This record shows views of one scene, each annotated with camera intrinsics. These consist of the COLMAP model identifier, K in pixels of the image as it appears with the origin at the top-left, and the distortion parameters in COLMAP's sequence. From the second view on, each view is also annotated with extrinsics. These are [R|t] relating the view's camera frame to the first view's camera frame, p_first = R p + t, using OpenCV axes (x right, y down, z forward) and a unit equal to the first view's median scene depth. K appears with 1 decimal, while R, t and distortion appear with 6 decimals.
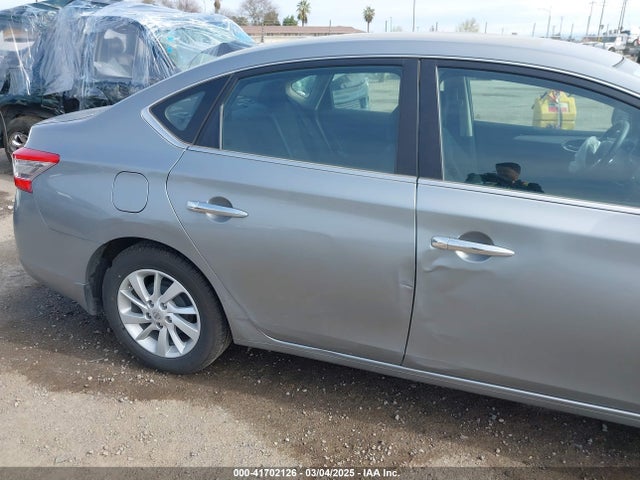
lens RADIAL K [[505.3, 0, 320.0], [0, 505.3, 240.0], [0, 0, 1]] dist [0.034753, -0.048161]
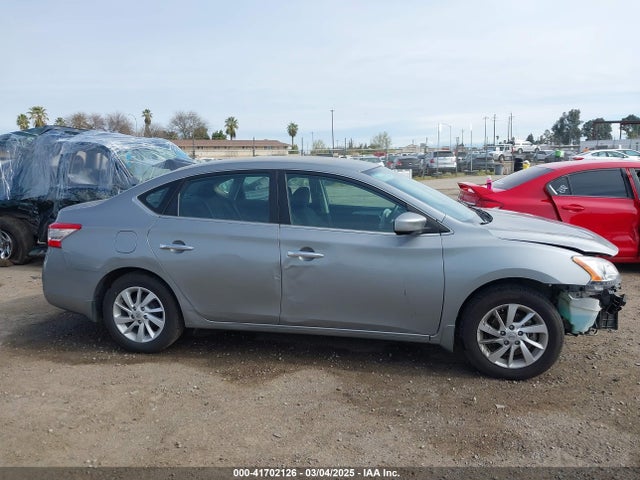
lens RADIAL K [[505.3, 0, 320.0], [0, 505.3, 240.0], [0, 0, 1]] dist [0.034753, -0.048161]
pose [[0.990425, -0.034798, 0.133591, 0.037303], [0.060841, 0.978687, -0.196137, 0.164148], [-0.123919, 0.202387, 0.971434, -0.464882]]
